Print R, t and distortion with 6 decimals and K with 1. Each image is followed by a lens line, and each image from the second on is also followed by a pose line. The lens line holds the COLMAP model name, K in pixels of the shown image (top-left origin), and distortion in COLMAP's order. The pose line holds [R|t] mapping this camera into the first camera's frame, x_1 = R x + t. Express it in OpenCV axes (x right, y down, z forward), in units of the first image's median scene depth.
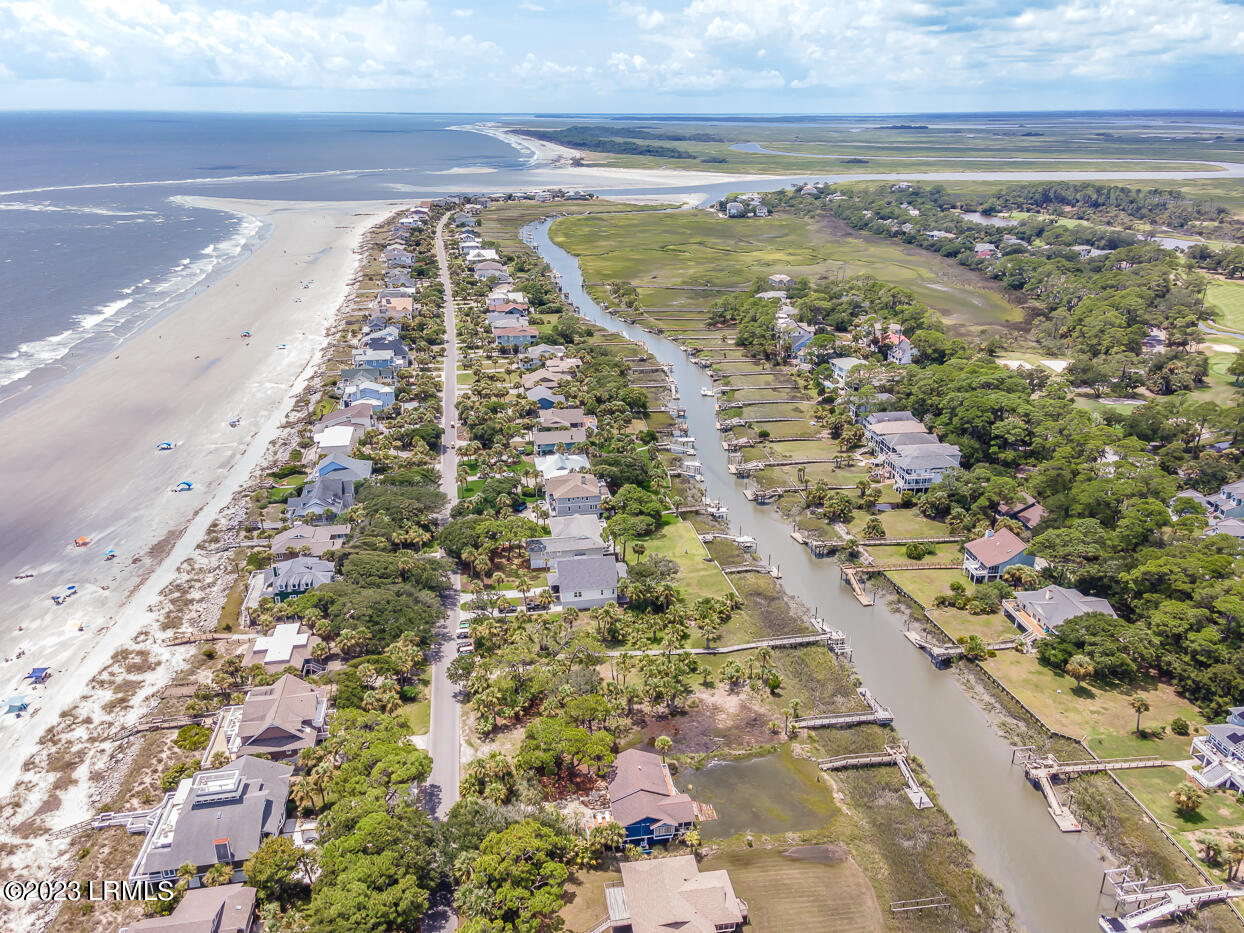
lens RADIAL K [[903.7, 0, 624.9], [0, 903.7, 464.6], [0, 0, 1]] dist [0.043312, 0.006778]
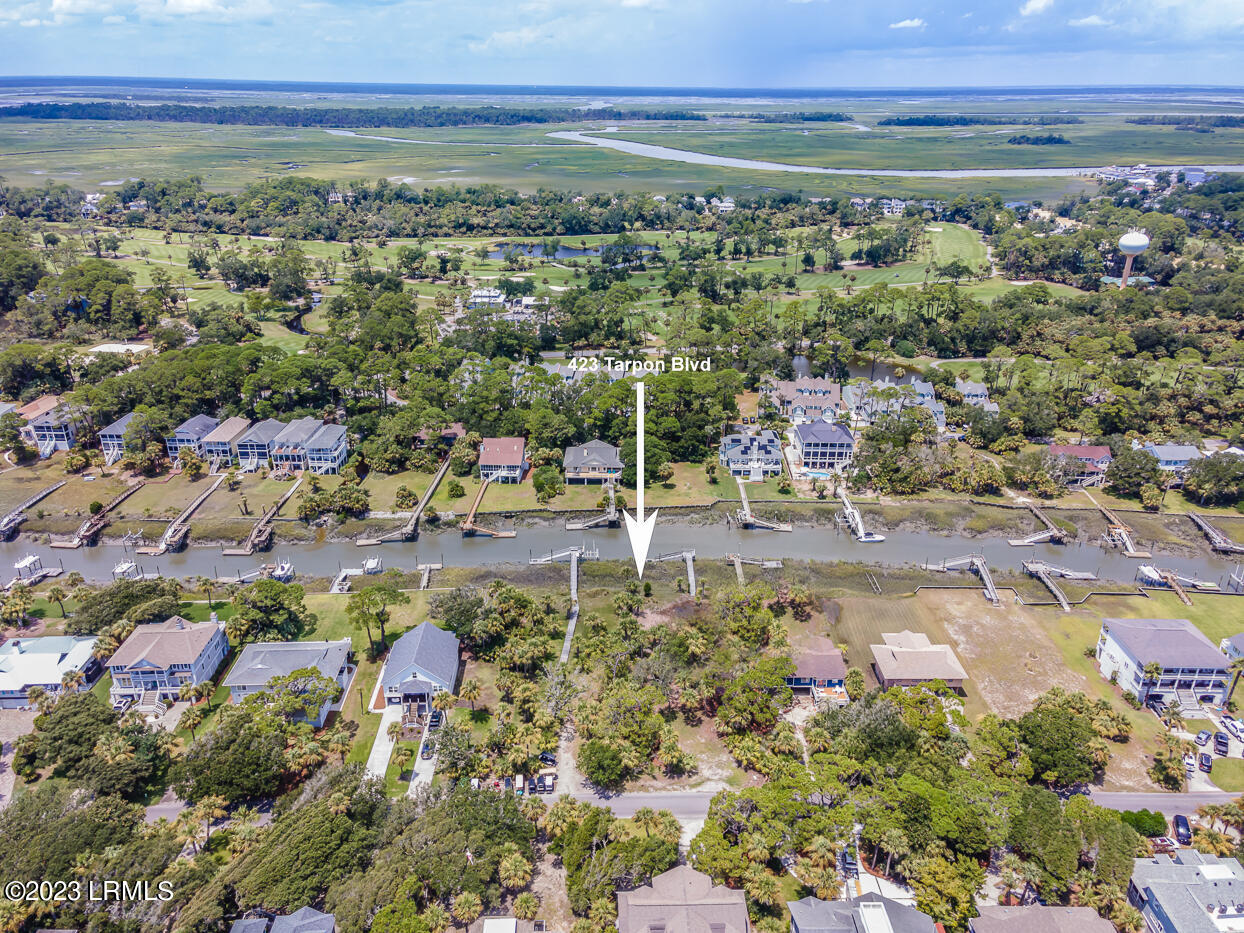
lens RADIAL K [[903.7, 0, 624.9], [0, 903.7, 464.6], [0, 0, 1]] dist [0.043312, 0.006778]
pose [[0.140681, -0.385878, 0.911761, -0.557077], [0.354662, 0.879444, 0.317478, -0.181183], [-0.924350, 0.278704, 0.260577, 0.467066]]
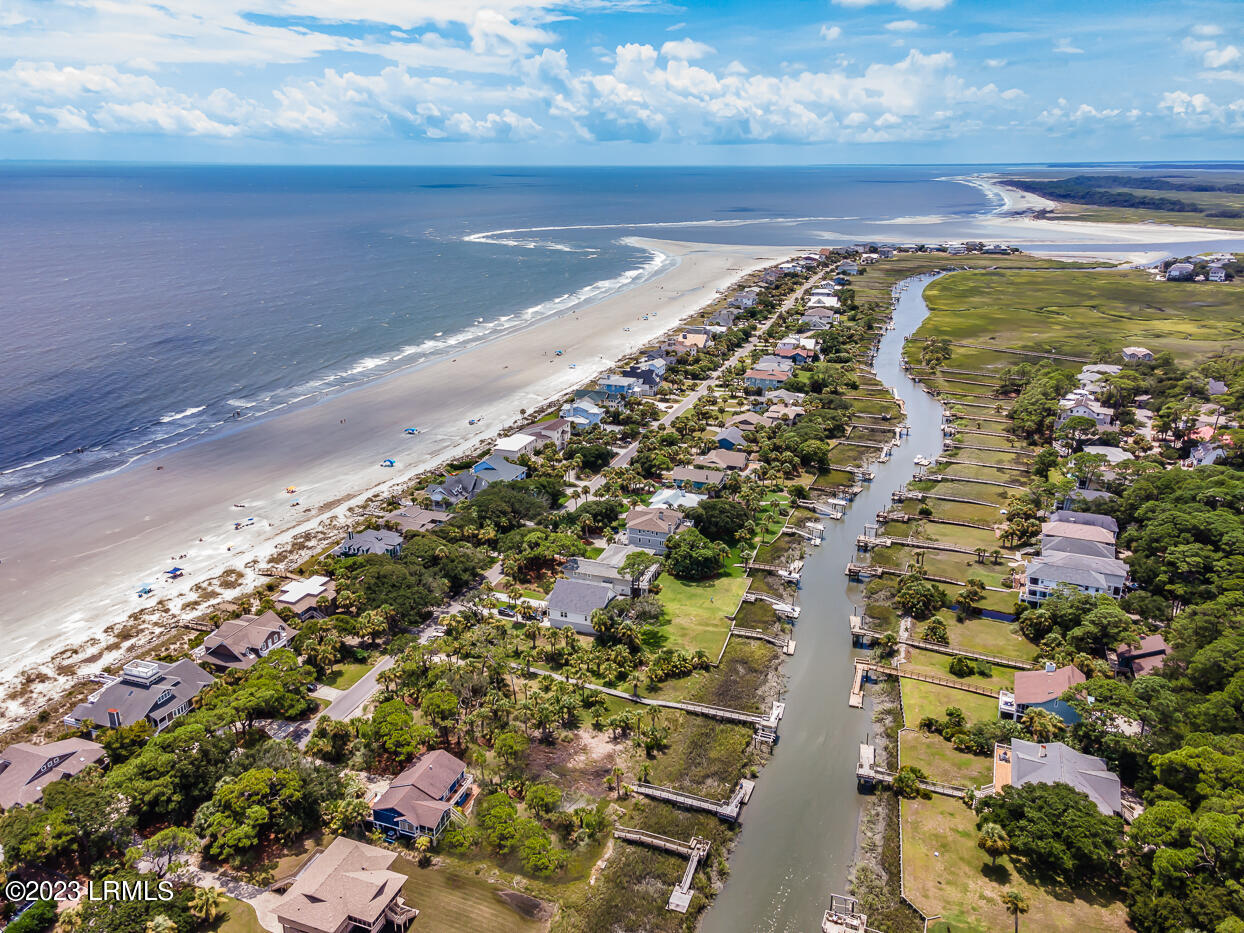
lens RADIAL K [[904.1, 0, 622.0], [0, 904.1, 466.5], [0, 0, 1]] dist [0.007608, 0.078351]
pose [[0.870854, 0.158283, -0.465359, 0.364935], [-0.180222, 0.983622, -0.002700, -0.025487], [0.457310, 0.086219, 0.885118, 0.081918]]
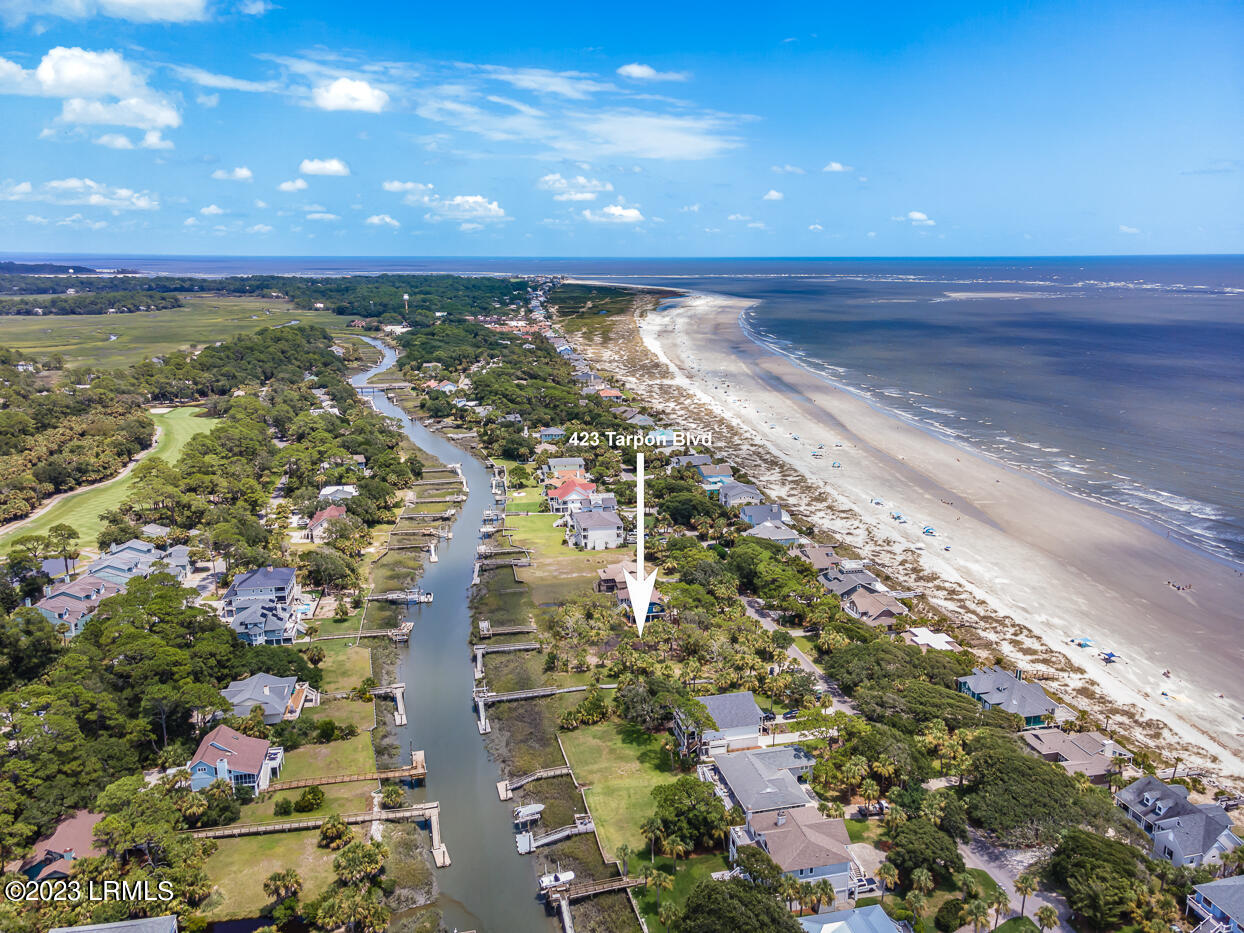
lens RADIAL K [[903.7, 0, 624.9], [0, 903.7, 464.6], [0, 0, 1]] dist [0.043312, 0.006778]
pose [[-0.998410, 0.011555, -0.055175, 0.085754], [-0.021874, 0.822660, 0.568112, -0.508598], [0.051955, 0.568416, -0.821099, 1.322805]]
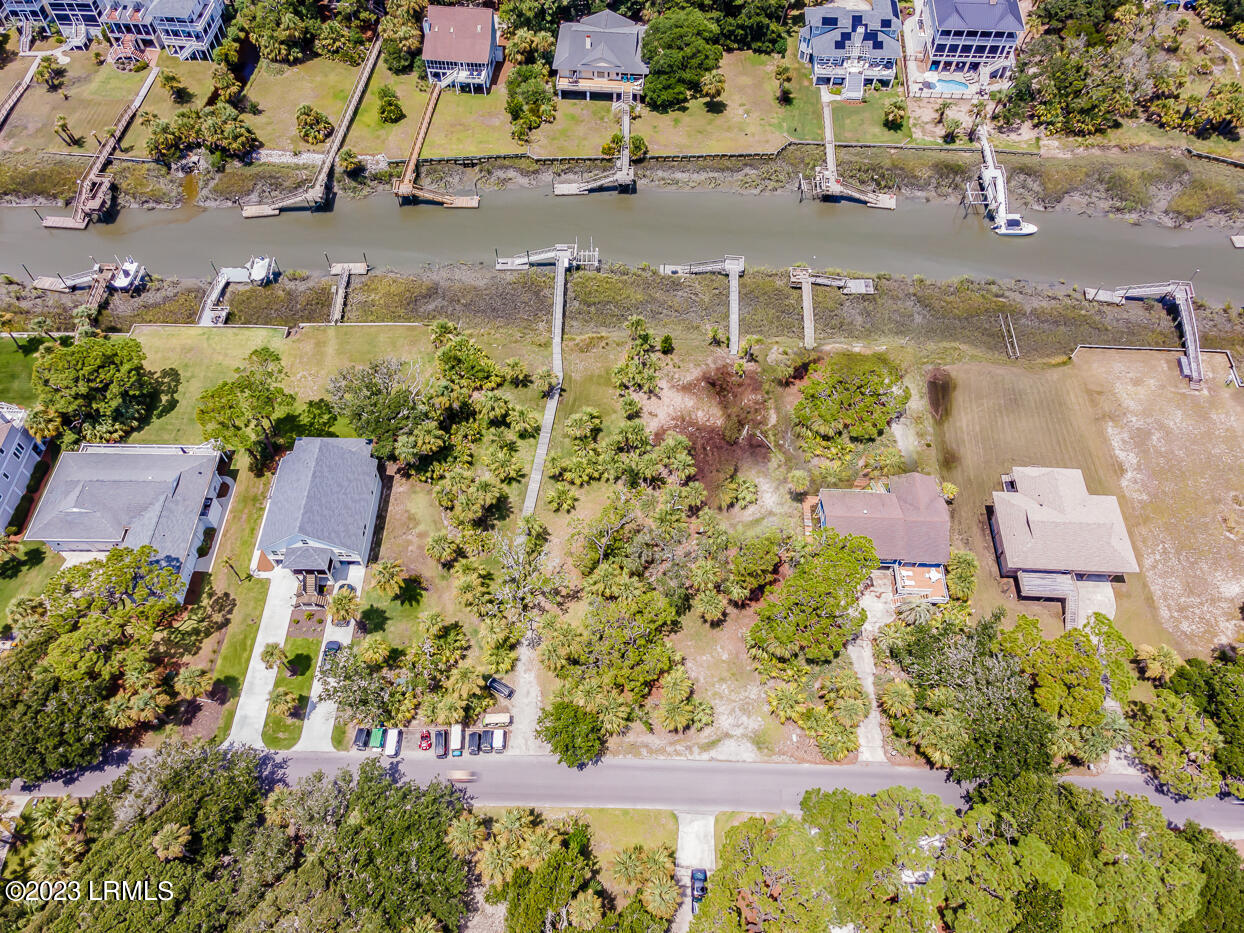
lens RADIAL K [[903.7, 0, 624.9], [0, 903.7, 464.6], [0, 0, 1]] dist [0.043312, 0.006778]
pose [[0.193469, -0.818178, 0.541437, -0.230700], [0.350820, 0.573069, 0.740620, -0.186959], [-0.916239, 0.046660, 0.397905, 0.499521]]
